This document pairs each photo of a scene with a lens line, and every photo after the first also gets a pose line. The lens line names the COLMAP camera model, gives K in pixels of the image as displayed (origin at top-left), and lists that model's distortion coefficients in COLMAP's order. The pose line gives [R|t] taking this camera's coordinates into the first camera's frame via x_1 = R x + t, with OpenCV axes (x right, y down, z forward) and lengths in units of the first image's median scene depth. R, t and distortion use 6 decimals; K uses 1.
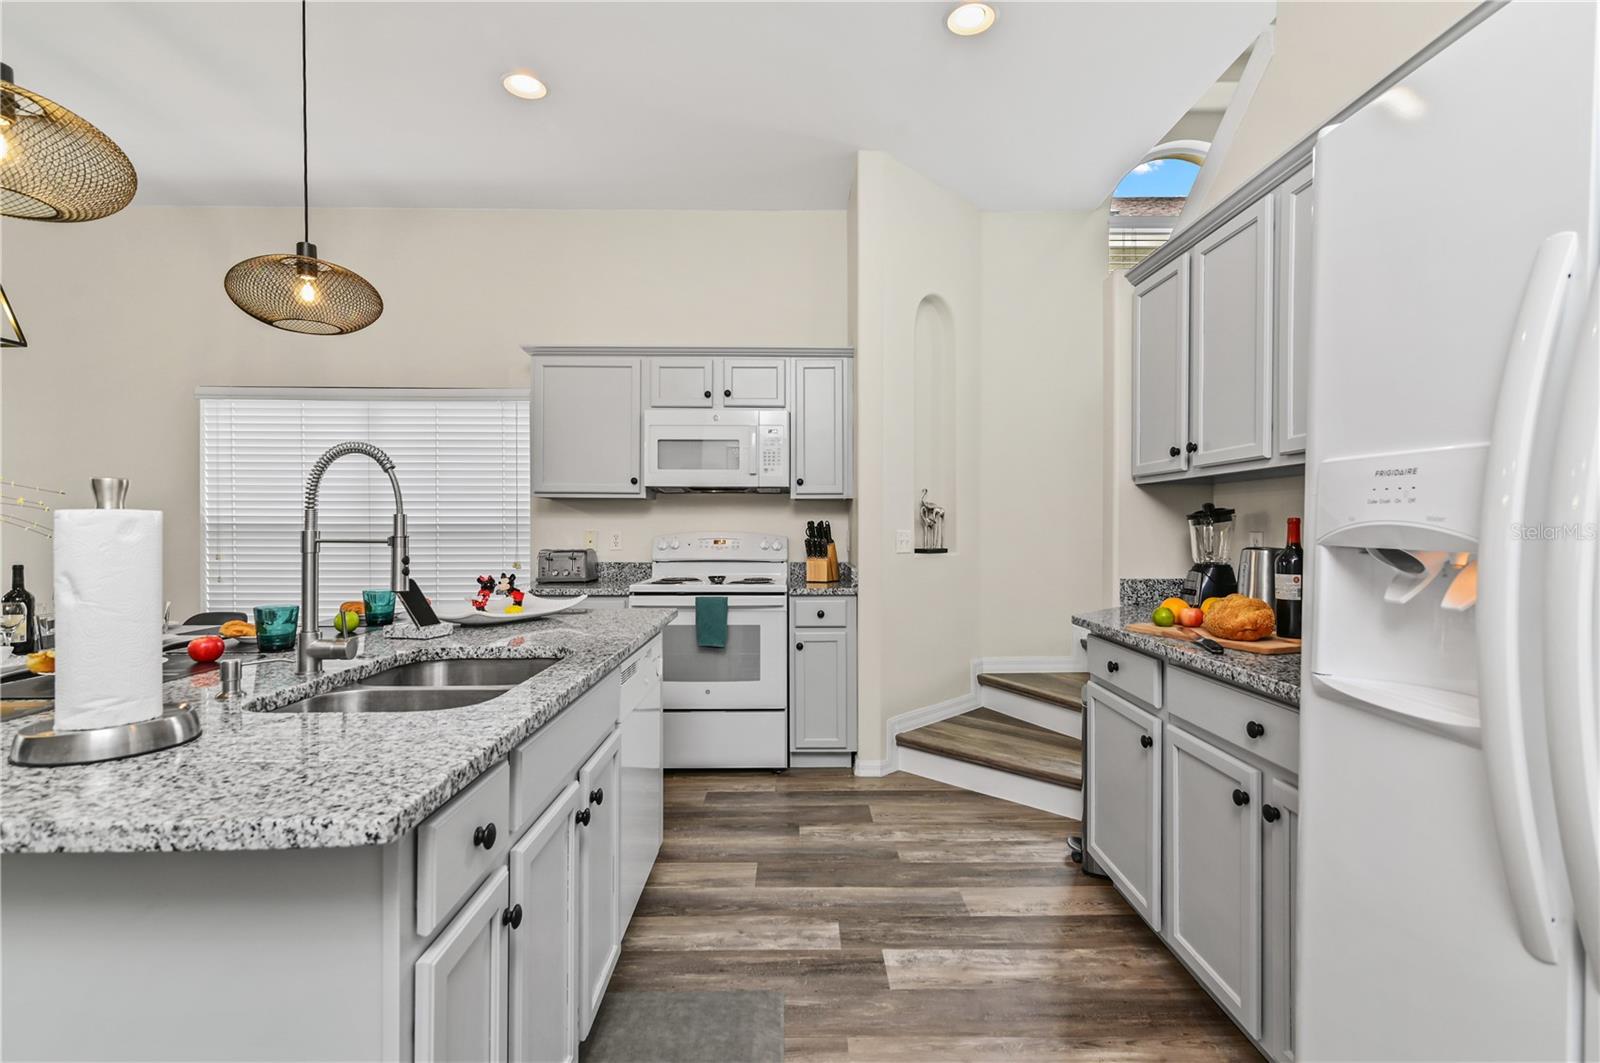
lens RADIAL K [[747.1, 0, 804.5], [0, 747.1, 535.2], [0, 0, 1]] dist [0.014567, -0.005209]
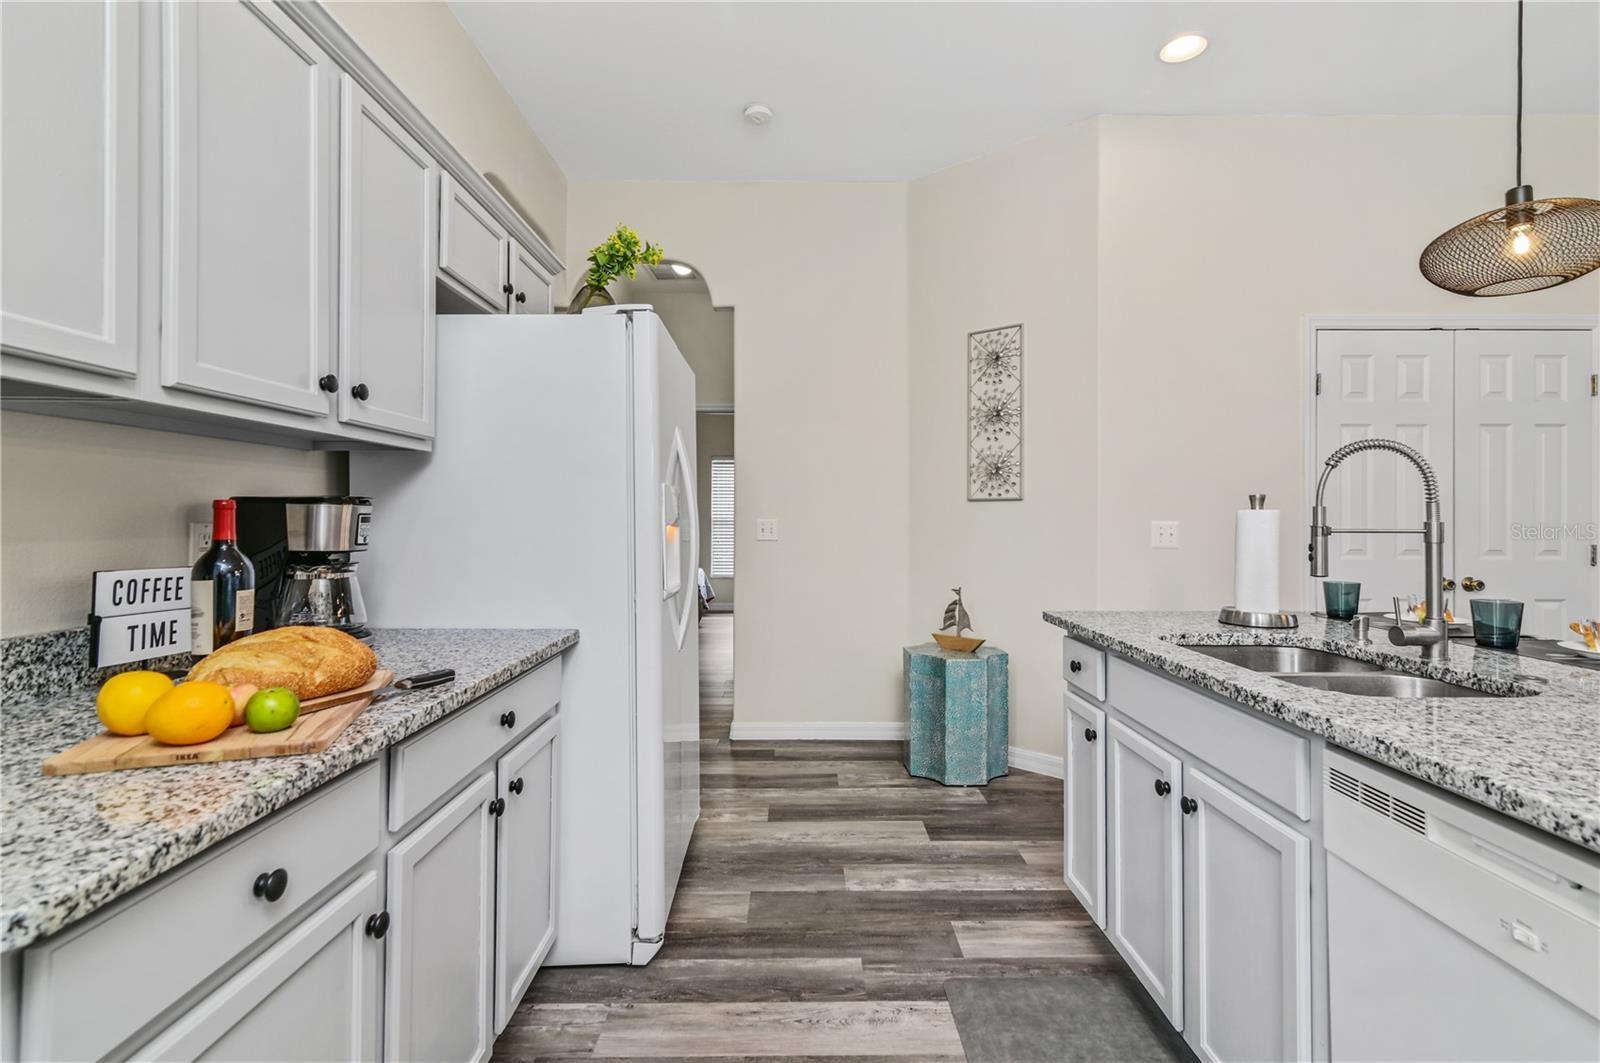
lens RADIAL K [[747.1, 0, 804.5], [0, 747.1, 535.2], [0, 0, 1]] dist [0.014567, -0.005209]
pose [[-0.999957, -0.004472, 0.008074, 0.090539], [-0.004194, 0.999409, 0.034108, -0.008673], [-0.008222, 0.034073, -0.999386, 0.878286]]
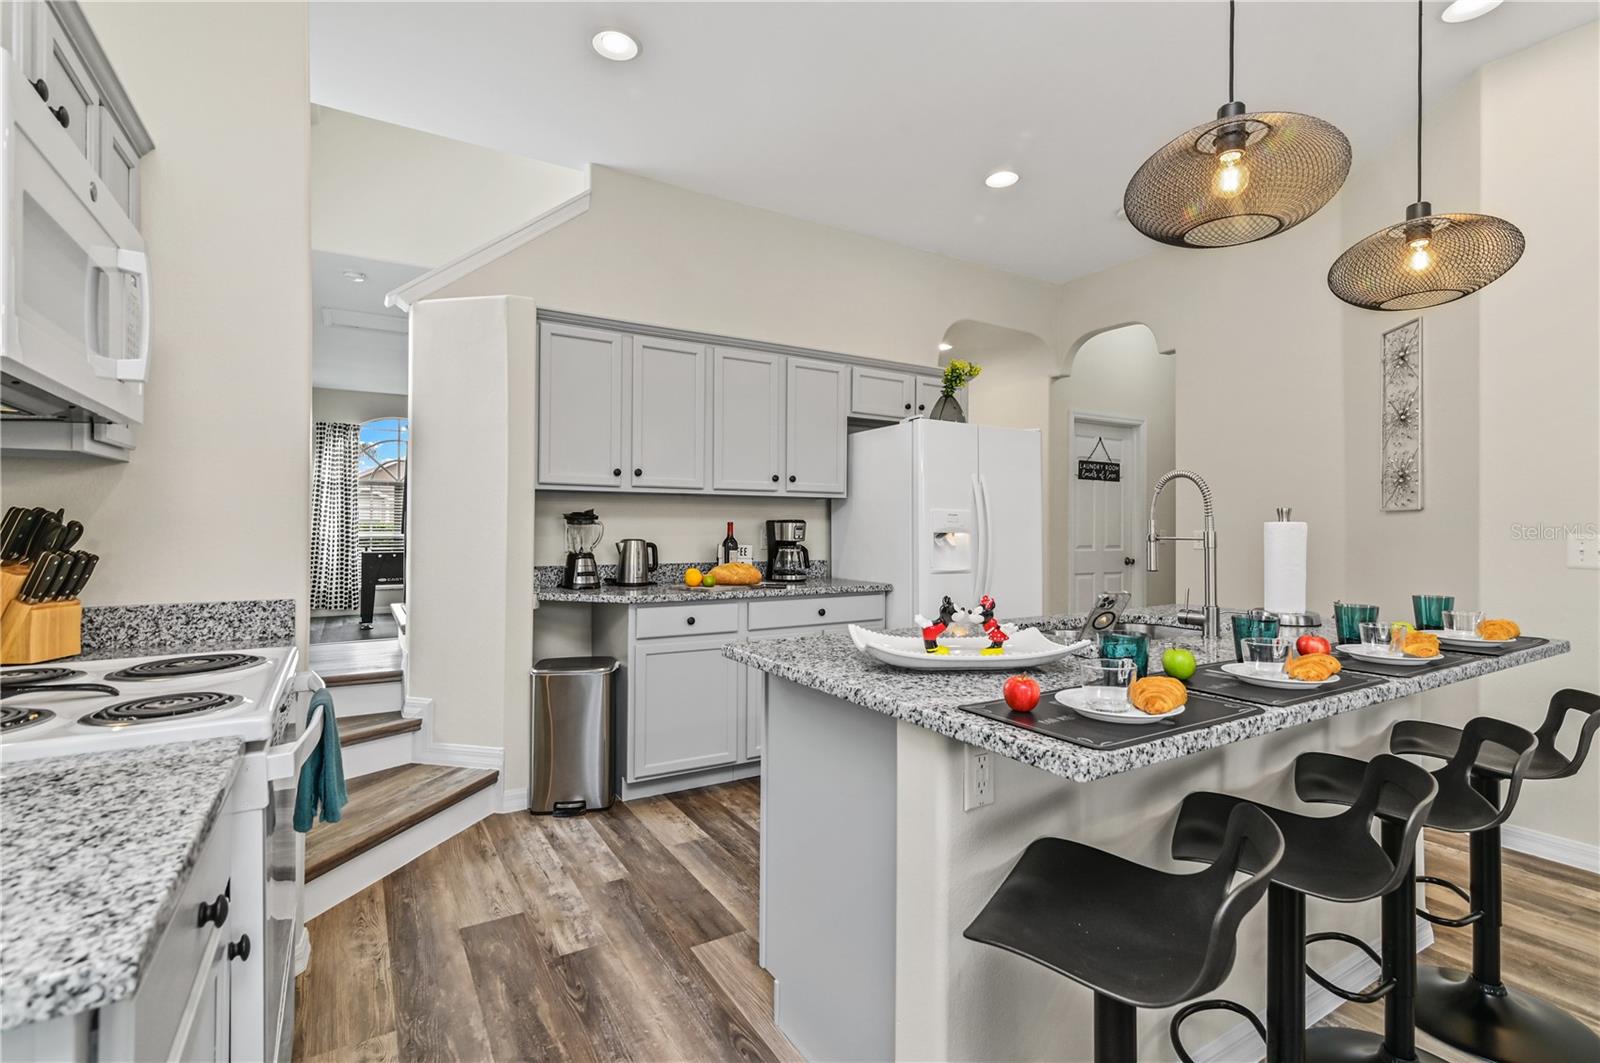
lens RADIAL K [[740.0, 0, 804.8], [0, 740.0, 519.9], [0, 0, 1]] dist [0.011964, -0.000719]
pose [[-0.506015, 0.004264, 0.862514, -0.617317], [0.005527, 0.999983, -0.001701, -0.012617], [-0.862507, 0.003906, -0.506030, 0.986671]]
